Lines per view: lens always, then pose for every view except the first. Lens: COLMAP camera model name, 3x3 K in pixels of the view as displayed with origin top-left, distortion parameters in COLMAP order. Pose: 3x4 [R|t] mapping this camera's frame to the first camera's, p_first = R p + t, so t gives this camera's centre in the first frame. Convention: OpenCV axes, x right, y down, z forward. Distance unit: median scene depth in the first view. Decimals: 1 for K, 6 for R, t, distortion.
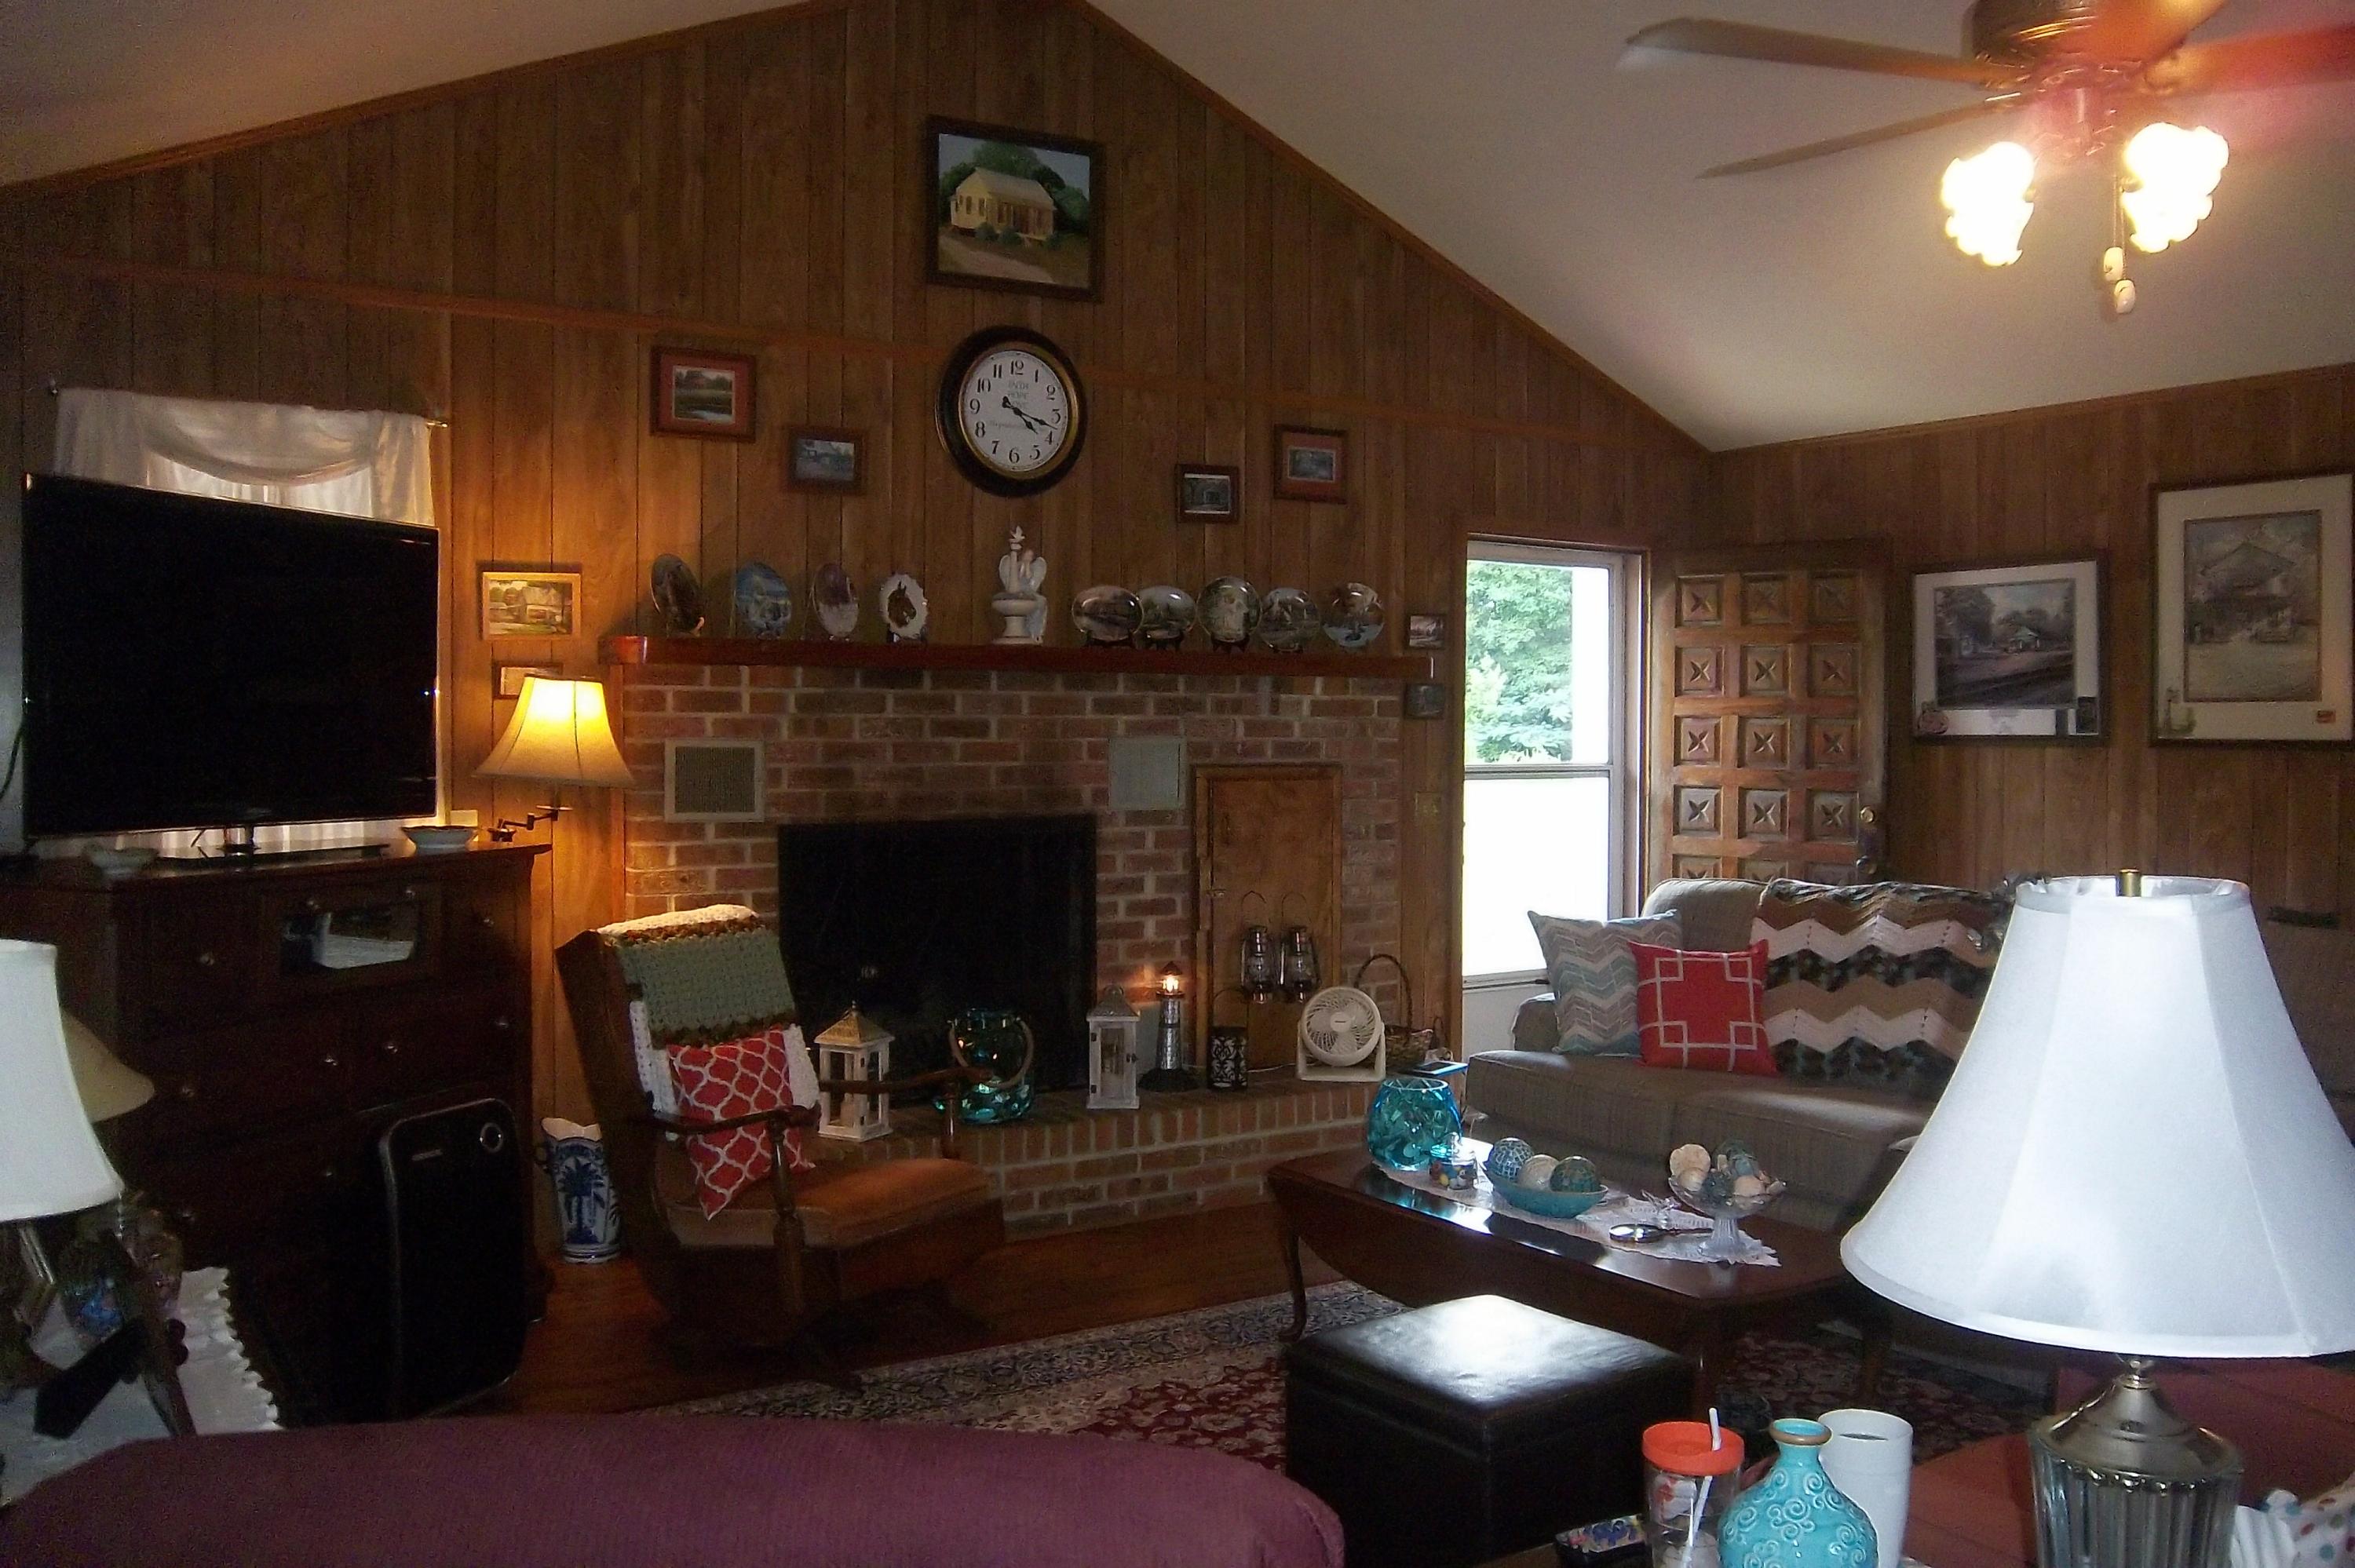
lens RADIAL K [[2033.6, 0, 1187.2], [0, 2033.6, 802.9], [0, 0, 1]] dist [-0.072175, 0.024384]
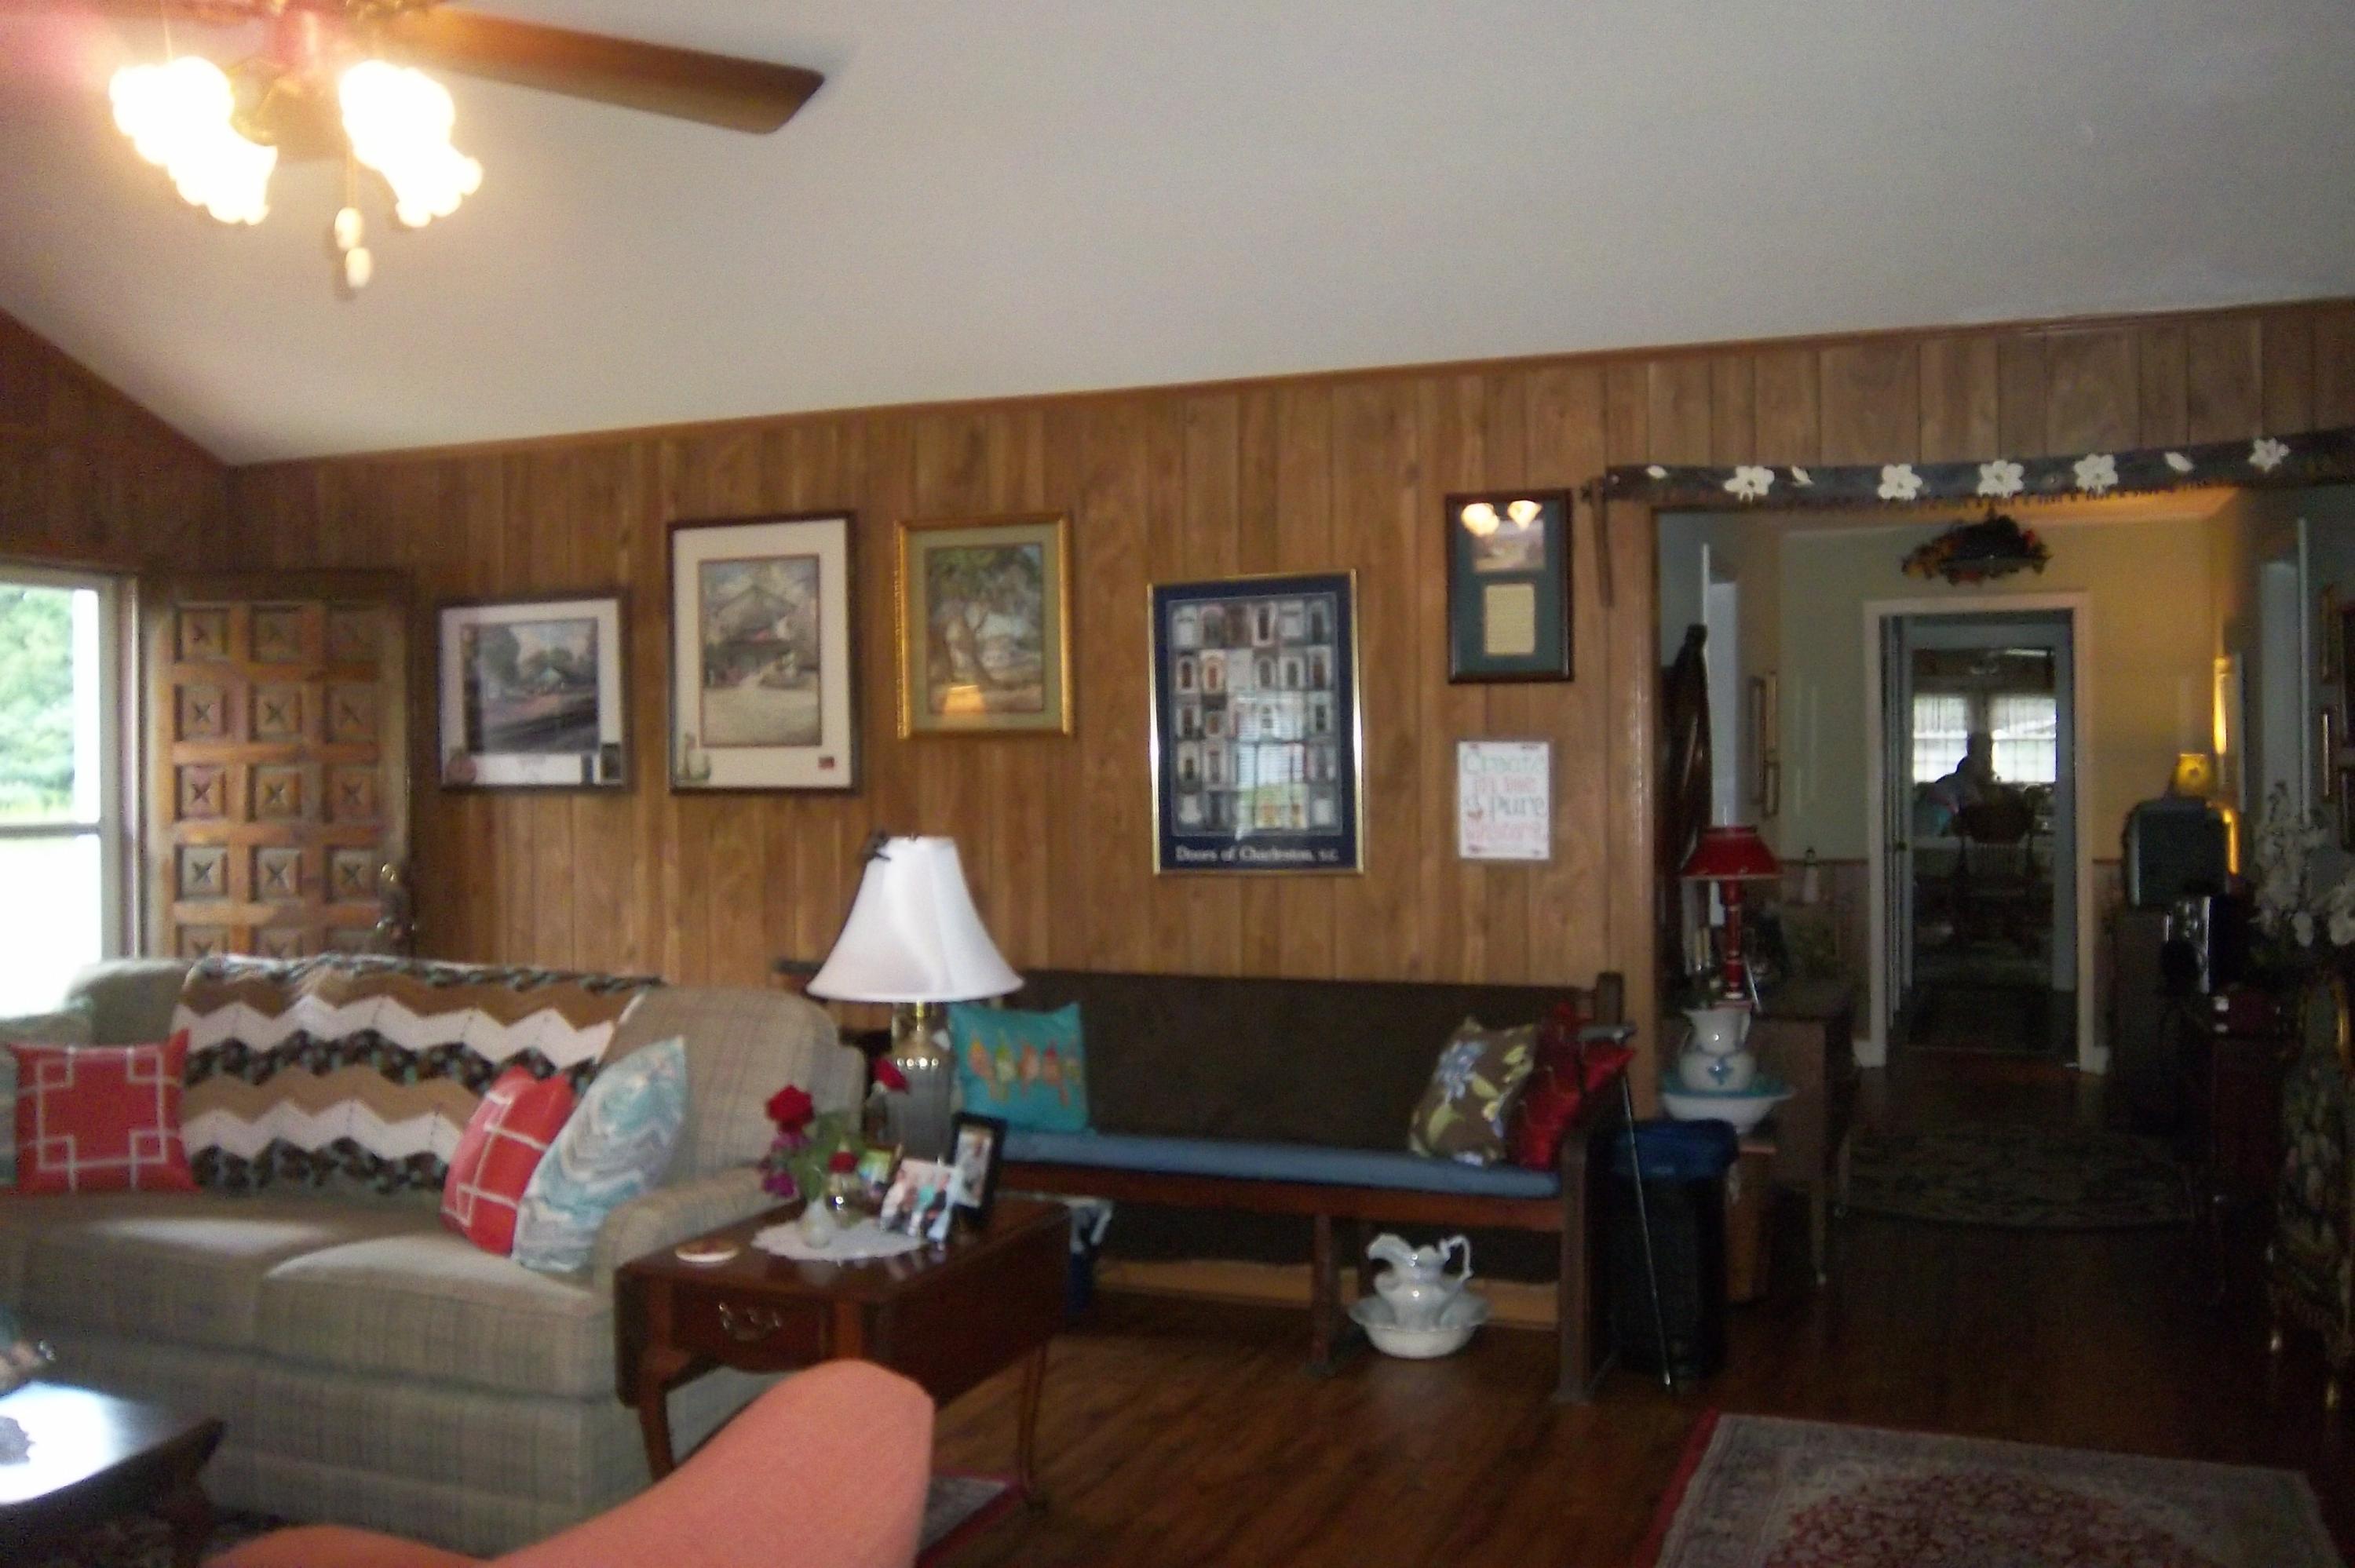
lens RADIAL K [[2033.6, 0, 1194.3], [0, 2033.6, 782.7], [0, 0, 1]] dist [-0.072175, 0.024384]
pose [[0.829185, -0.007904, 0.558919, 0.152009], [0.025536, 0.999392, -0.023752, -0.004498], [-0.558391, 0.033967, 0.828882, 0.058883]]
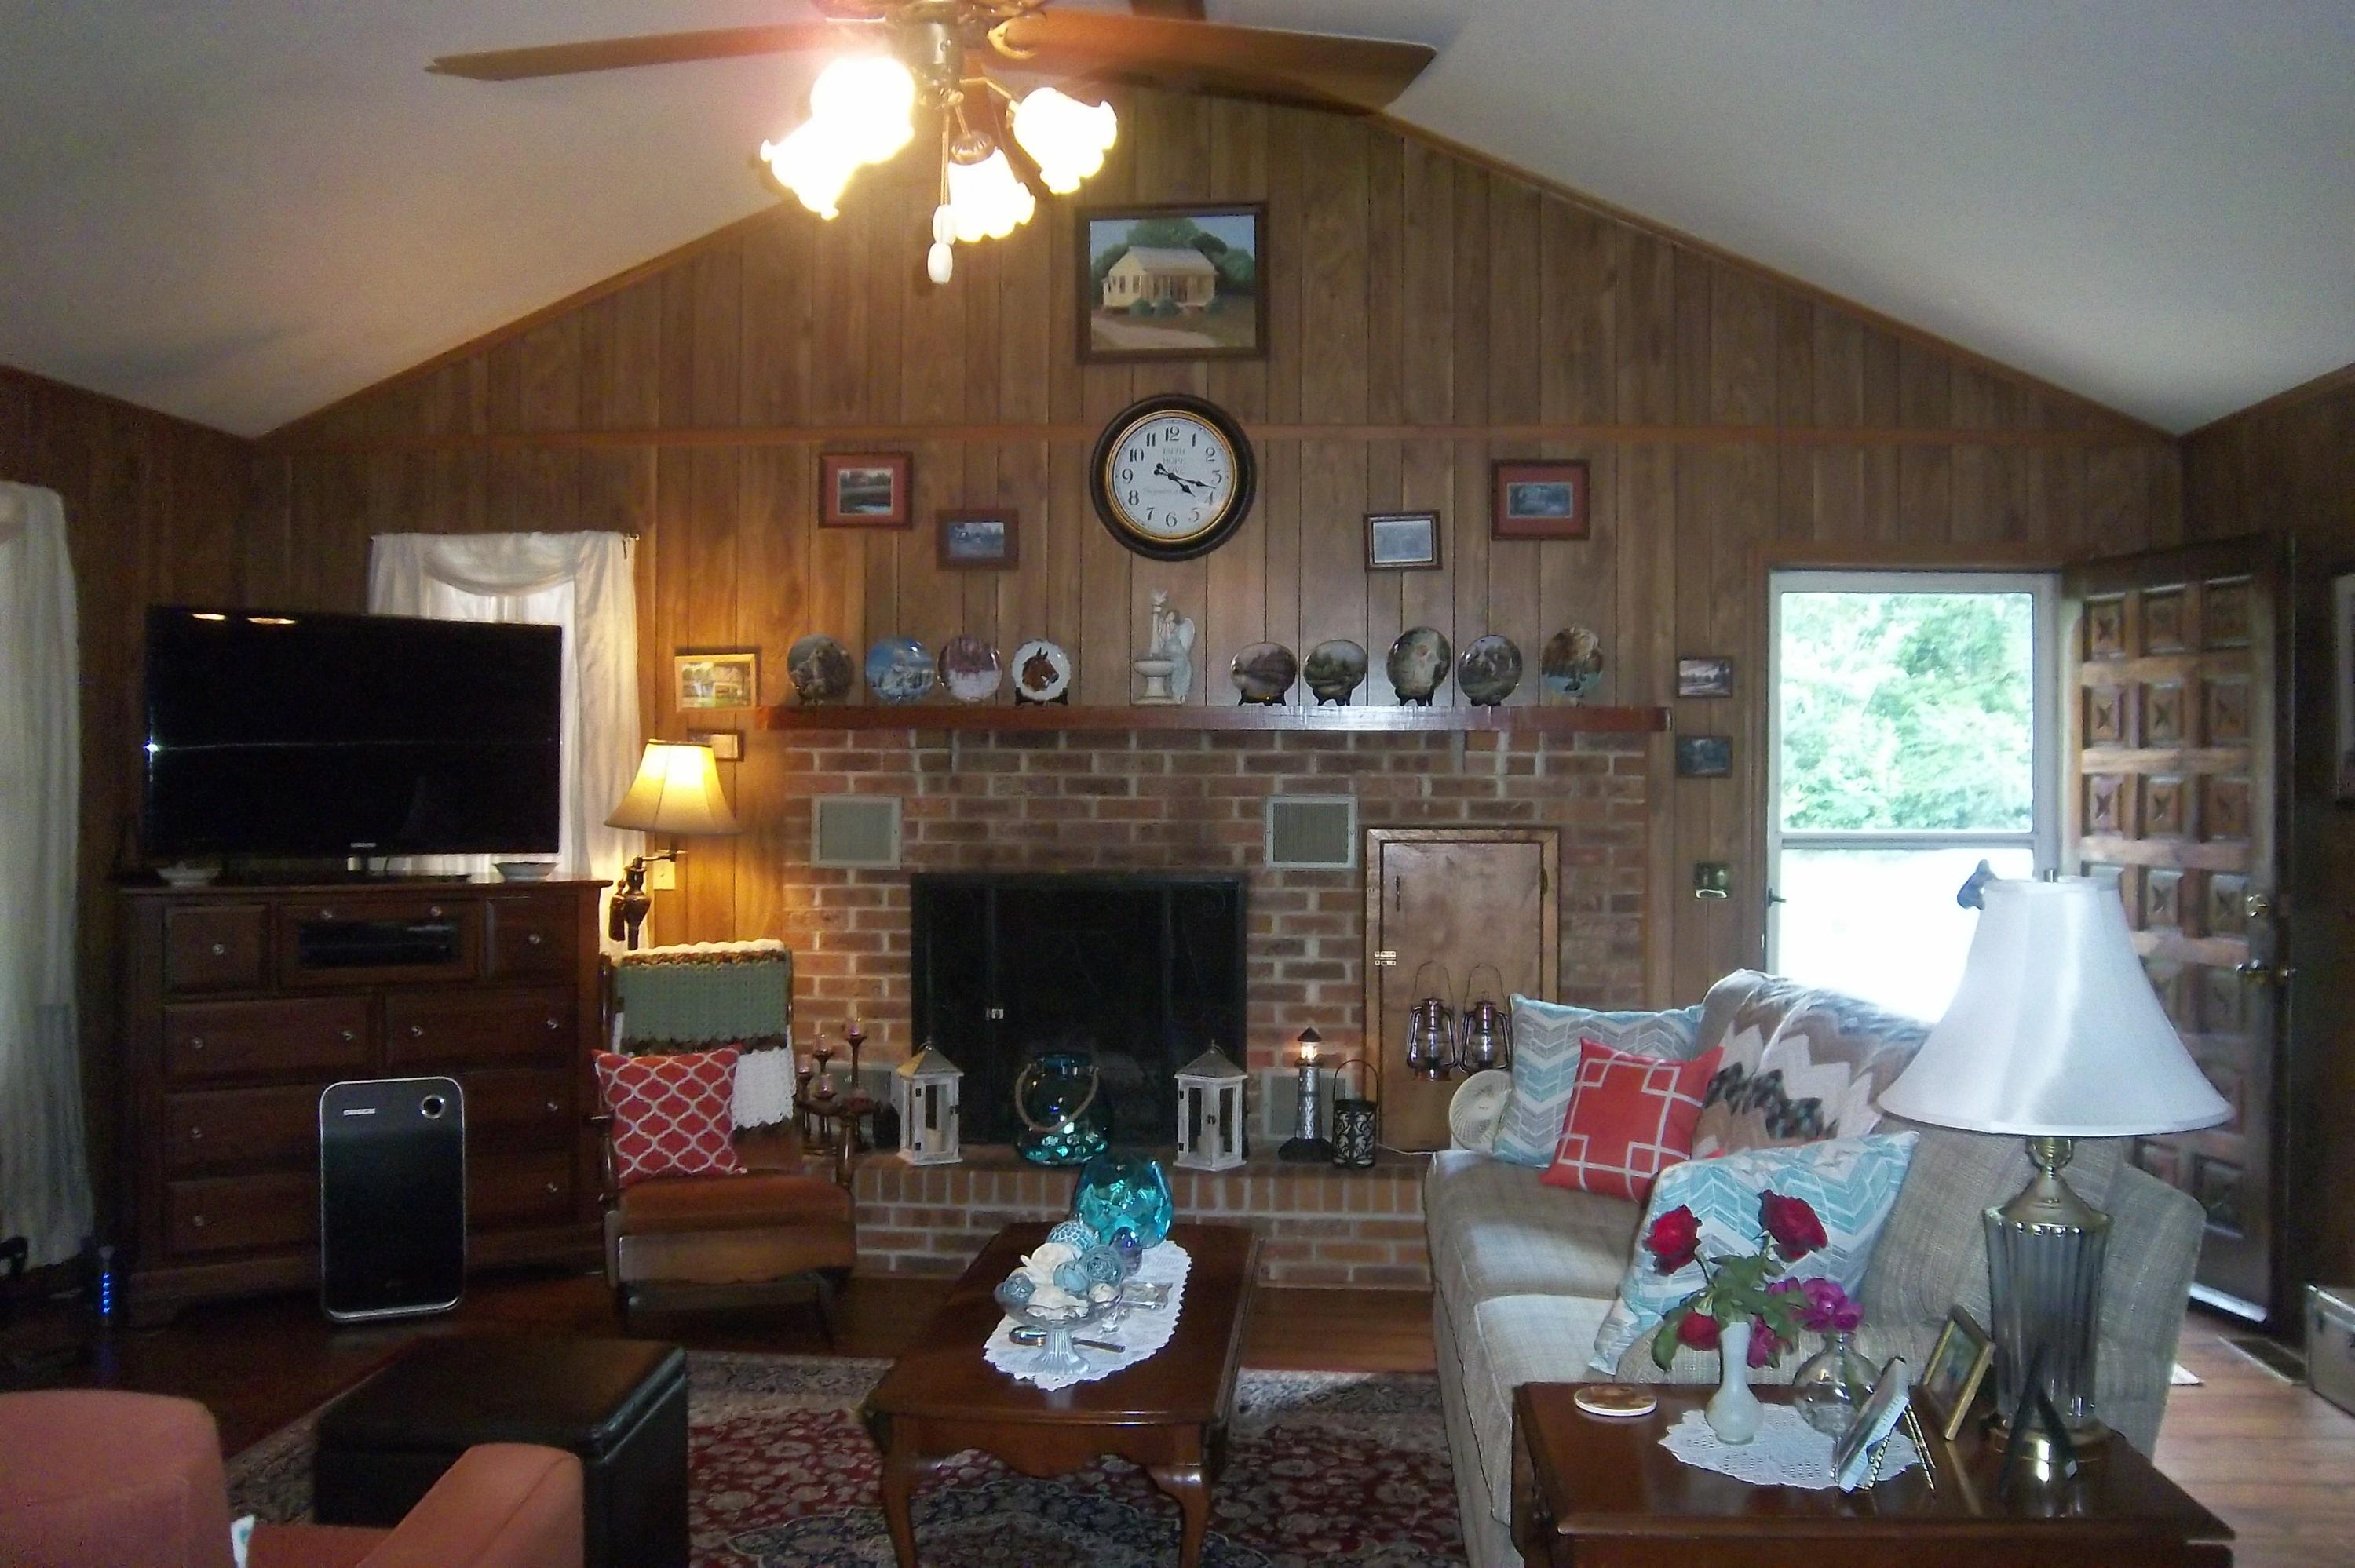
lens RADIAL K [[2033.6, 0, 1221.4], [0, 2033.6, 815.9], [0, 0, 1]] dist [-0.072175, 0.024384]
pose [[0.785360, 0.009726, -0.618963, 0.566262], [-0.025805, 0.999522, -0.017036, -0.005371], [0.618501, 0.029352, 0.785235, 0.214367]]
